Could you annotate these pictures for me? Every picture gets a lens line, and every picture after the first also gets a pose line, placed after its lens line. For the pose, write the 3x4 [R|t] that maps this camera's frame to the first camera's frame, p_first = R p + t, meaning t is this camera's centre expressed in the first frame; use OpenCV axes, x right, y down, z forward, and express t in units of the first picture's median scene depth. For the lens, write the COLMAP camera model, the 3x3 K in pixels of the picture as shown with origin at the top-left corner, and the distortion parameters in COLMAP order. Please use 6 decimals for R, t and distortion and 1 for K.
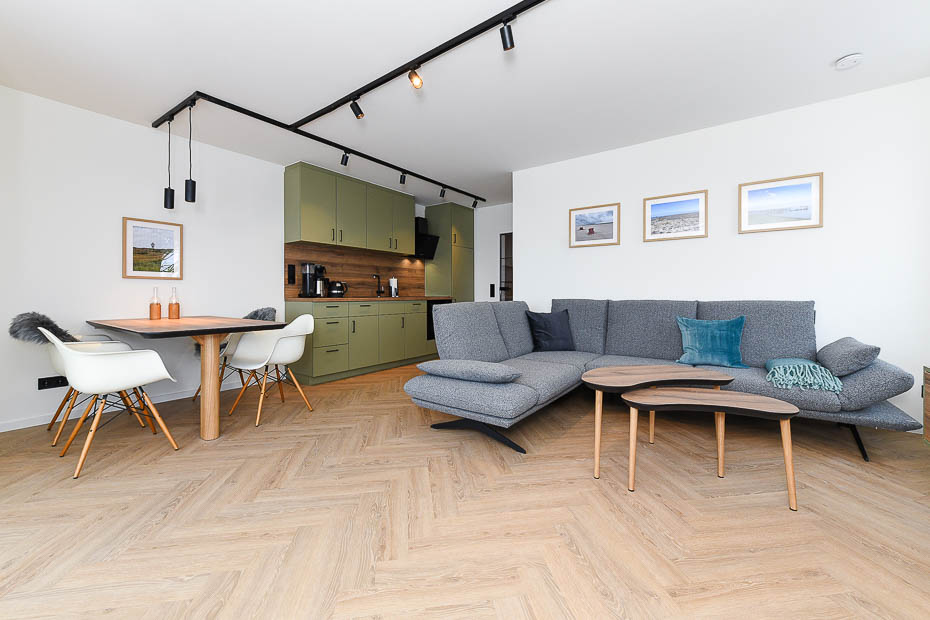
lens RADIAL K [[371.1, 0, 458.7], [0, 371.1, 298.9], [0, 0, 1]] dist [0.000899, -0.000080]
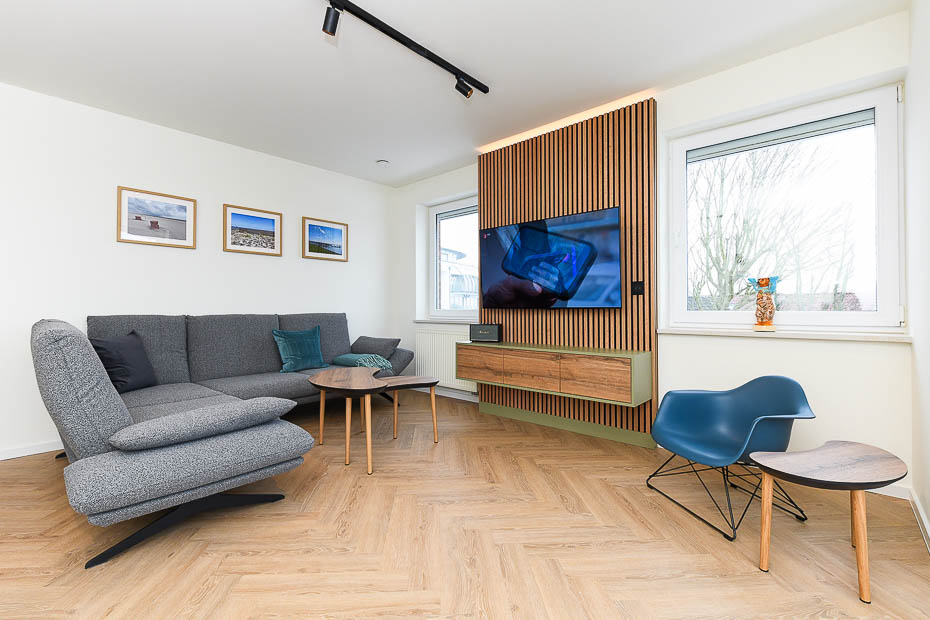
lens RADIAL K [[406.8, 0, 465.0], [0, 406.8, 310.0], [0, 0, 1]] dist [-0.001582, 0.000078]
pose [[0.088635, -0.000945, 0.996064, -0.476630], [0.017873, 0.999840, -0.000642, 0.002271], [-0.995904, 0.017860, 0.088638, 0.351155]]
